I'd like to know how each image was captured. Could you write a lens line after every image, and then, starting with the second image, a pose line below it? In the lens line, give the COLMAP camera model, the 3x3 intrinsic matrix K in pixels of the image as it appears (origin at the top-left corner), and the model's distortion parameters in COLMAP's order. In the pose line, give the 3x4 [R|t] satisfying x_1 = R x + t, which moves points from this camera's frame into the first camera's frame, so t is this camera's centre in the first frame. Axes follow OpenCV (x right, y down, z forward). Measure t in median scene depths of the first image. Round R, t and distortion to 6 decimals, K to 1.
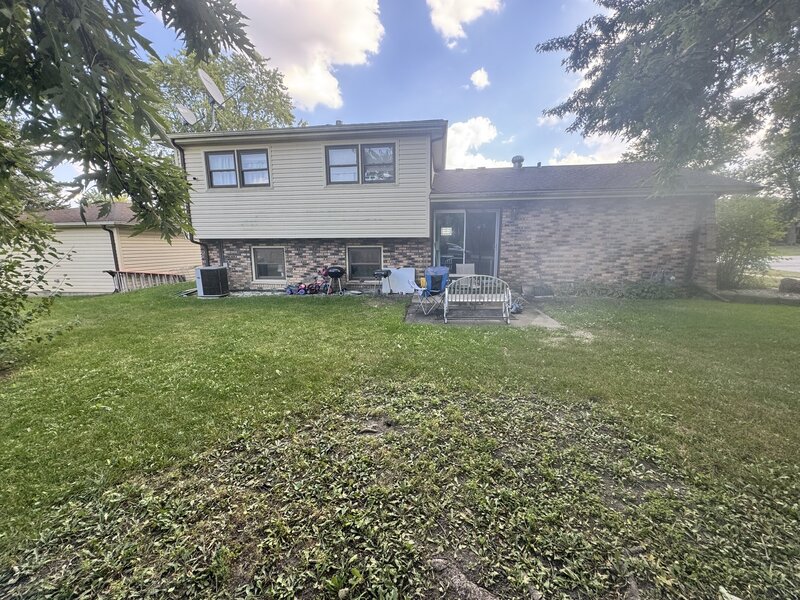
lens RADIAL K [[321.0, 0, 400.0], [0, 321.0, 298.6], [0, 0, 1]] dist [-0.001366, -0.000209]
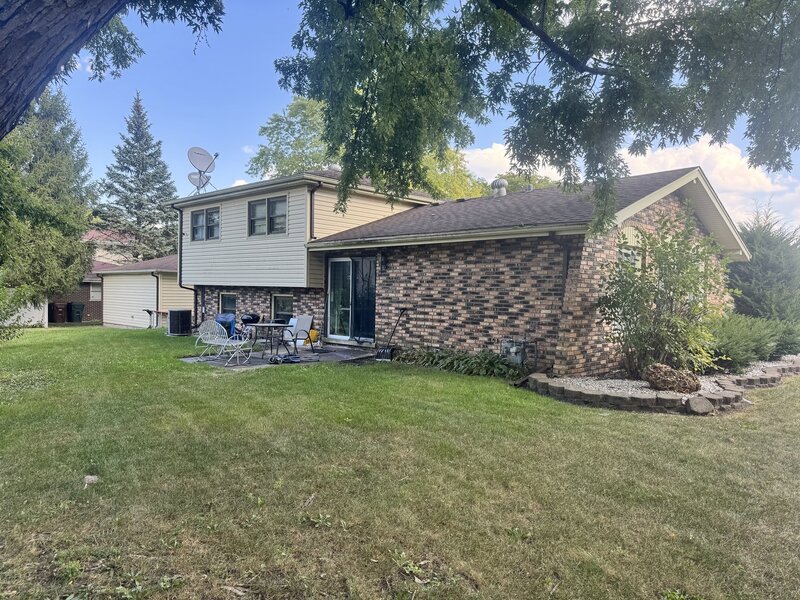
lens RADIAL K [[564.4, 0, 400.3], [0, 564.4, 300.5], [0, 0, 1]] dist [0.064813, 0.000487]
pose [[0.798229, 0.033788, -0.601406, 1.299515], [-0.131966, 0.983980, -0.119872, 0.011537], [0.587721, 0.175050, 0.789900, -0.146424]]
